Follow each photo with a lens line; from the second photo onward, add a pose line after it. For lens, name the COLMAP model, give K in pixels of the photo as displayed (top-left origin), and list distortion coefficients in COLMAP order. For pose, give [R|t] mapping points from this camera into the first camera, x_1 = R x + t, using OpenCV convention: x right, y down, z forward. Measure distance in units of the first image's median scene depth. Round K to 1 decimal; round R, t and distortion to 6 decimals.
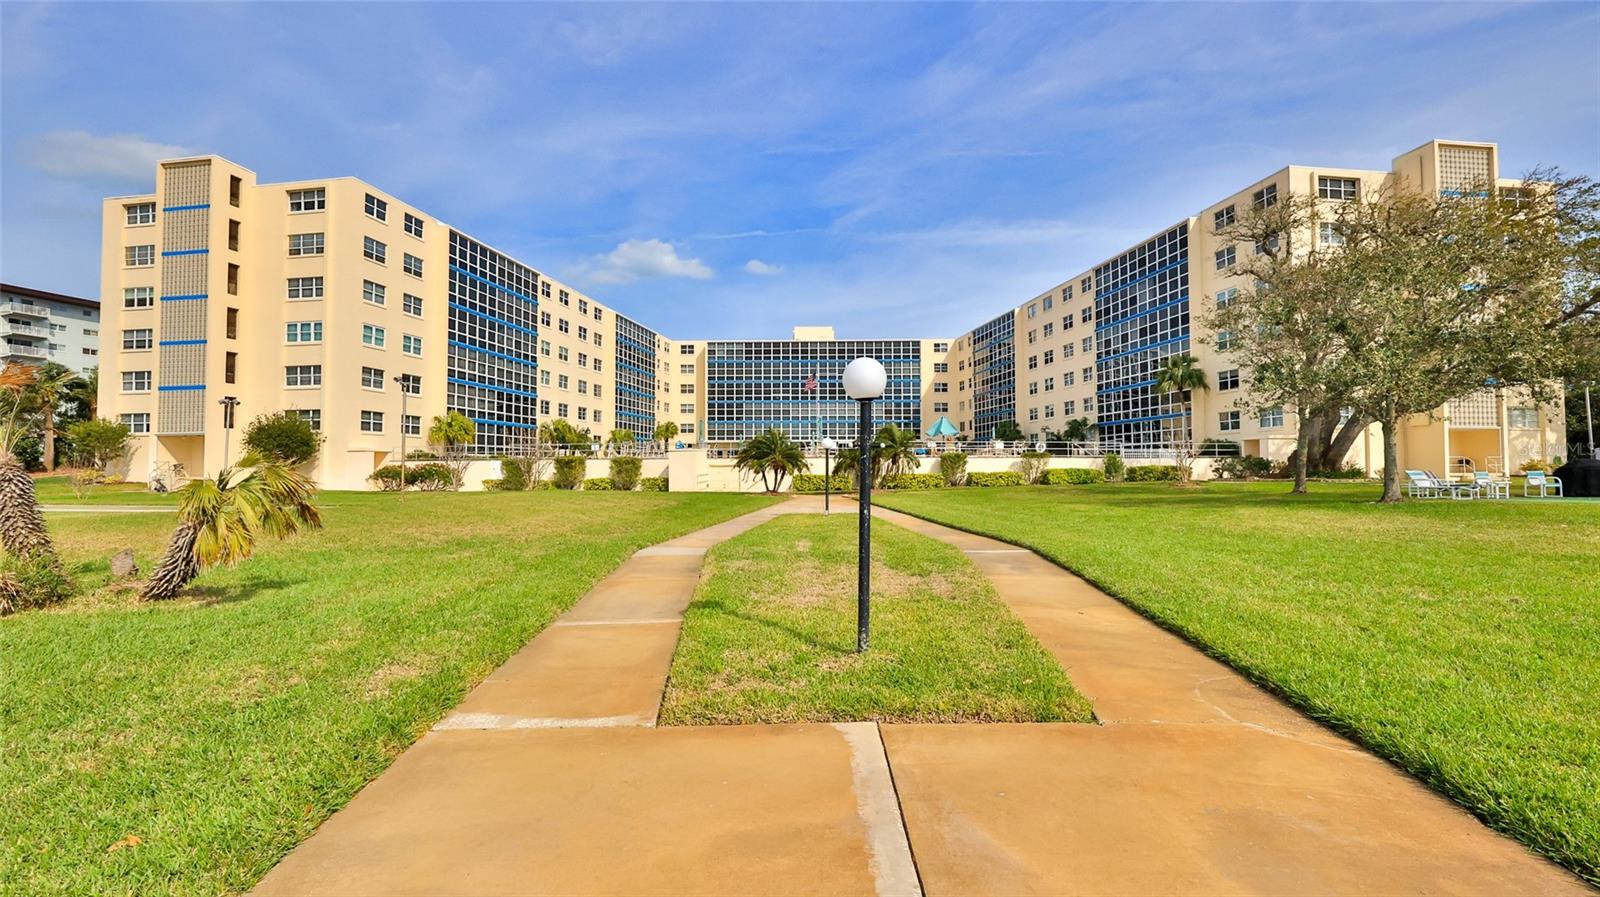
lens RADIAL K [[726.8, 0, 803.2], [0, 726.8, 450.6], [0, 0, 1]] dist [0.001754, 0.000389]
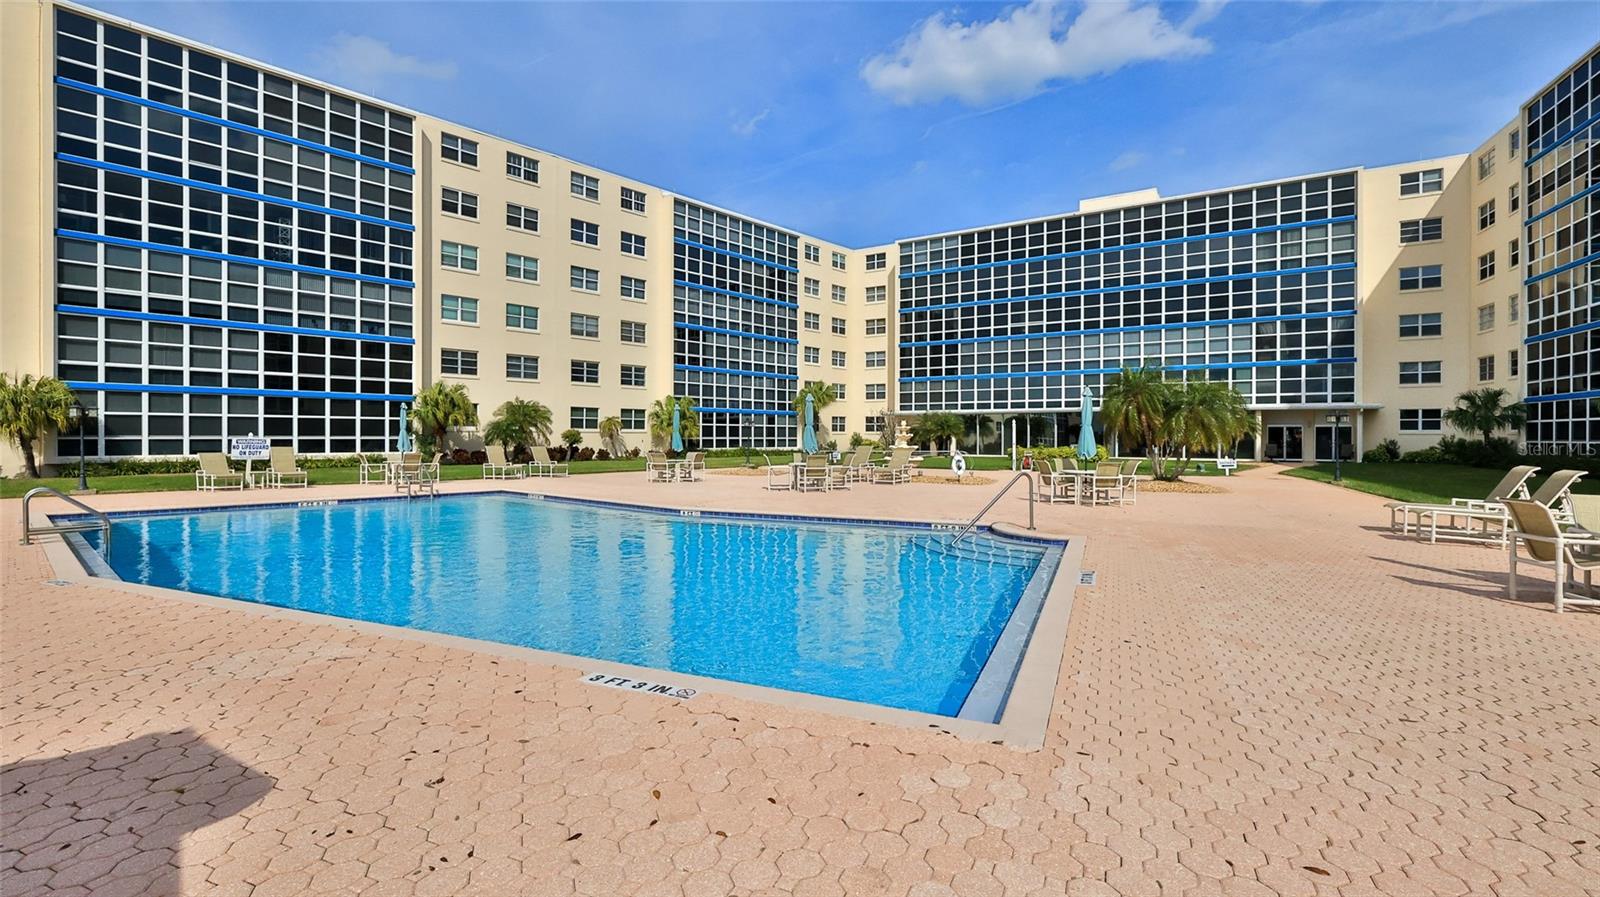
lens RADIAL K [[726.8, 0, 796.2], [0, 726.8, 438.8], [0, 0, 1]] dist [0.001754, 0.000389]
pose [[0.845118, 0.006904, -0.534536, 0.112365], [0.010781, 0.999493, 0.029954, -0.010133], [0.534472, -0.031078, 0.844615, 0.456782]]
